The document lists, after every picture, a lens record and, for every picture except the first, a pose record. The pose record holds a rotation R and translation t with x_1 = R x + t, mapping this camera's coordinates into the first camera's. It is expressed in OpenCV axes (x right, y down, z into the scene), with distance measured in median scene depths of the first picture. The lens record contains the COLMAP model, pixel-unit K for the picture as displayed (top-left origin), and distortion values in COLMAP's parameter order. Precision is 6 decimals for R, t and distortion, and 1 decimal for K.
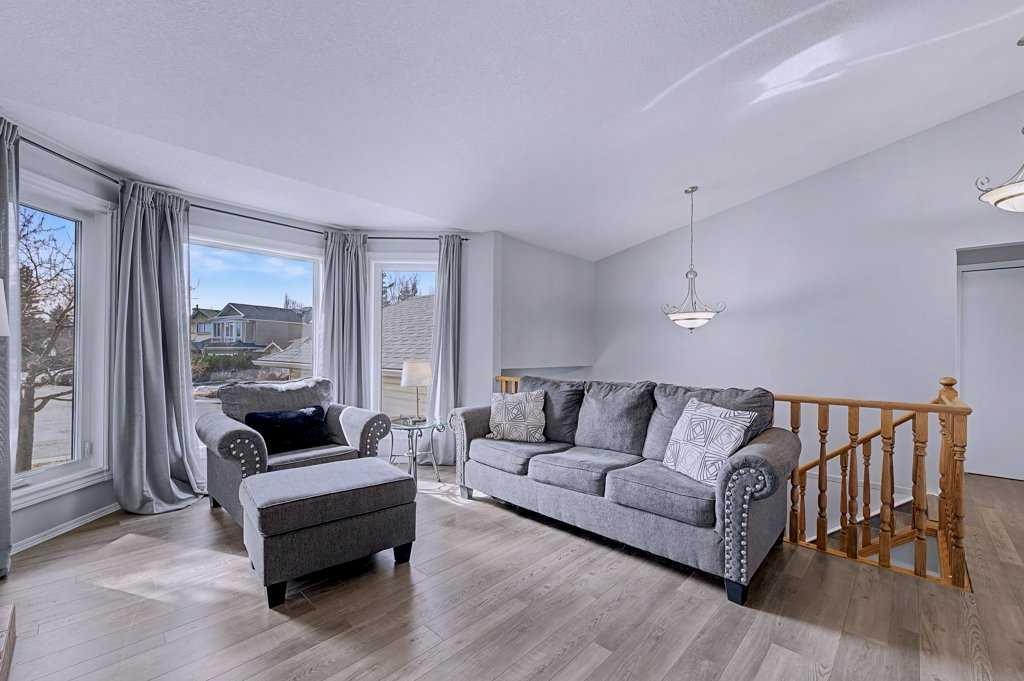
lens RADIAL K [[418.0, 0, 487.6], [0, 418.0, 349.5], [0, 0, 1]] dist [0.001025, -0.001643]
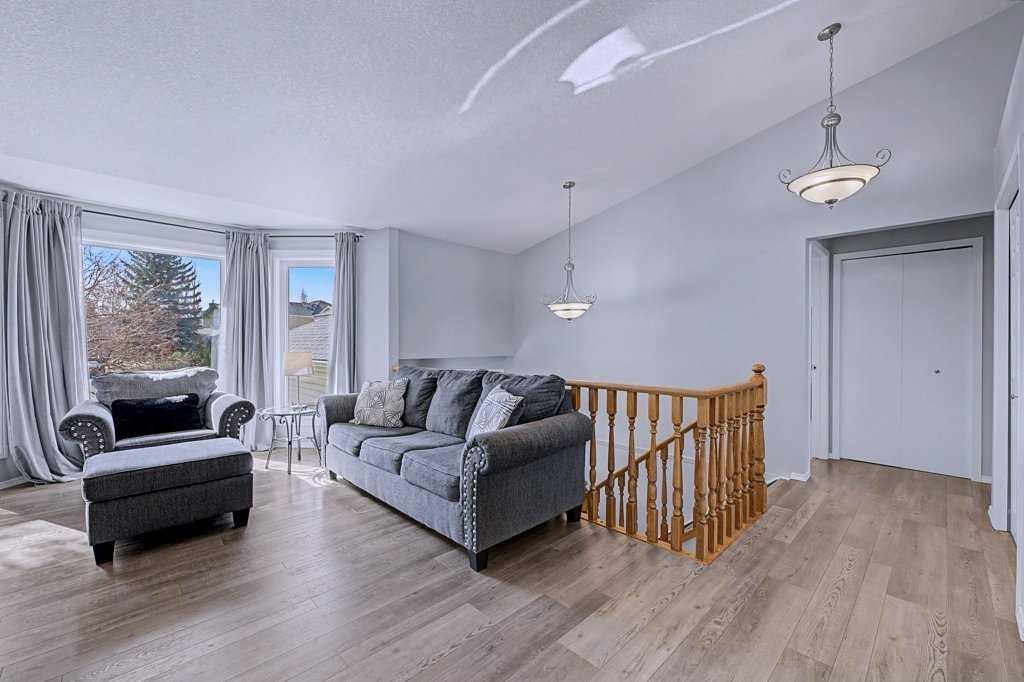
lens RADIAL K [[418.0, 0, 498.8], [0, 418.0, 344.7], [0, 0, 1]] dist [0.001025, -0.001643]
pose [[0.999280, -0.007057, -0.037282, 0.464124], [0.007383, 0.999936, 0.008590, 0.004142], [0.037219, -0.008859, 0.999268, -0.059040]]
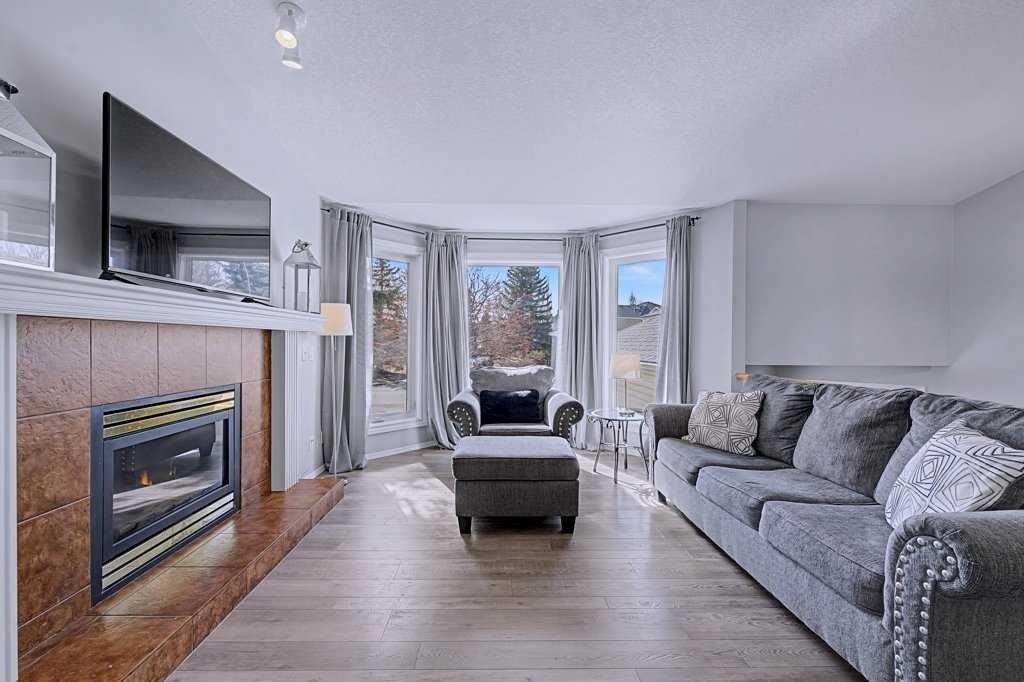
lens RADIAL K [[418.0, 0, 504.0], [0, 418.0, 345.9], [0, 0, 1]] dist [0.001025, -0.001643]
pose [[0.715751, 0.001319, -0.698355, 0.386224], [0.002773, 0.999985, 0.004731, 0.004899], [0.698351, -0.005322, 0.715736, 0.100397]]
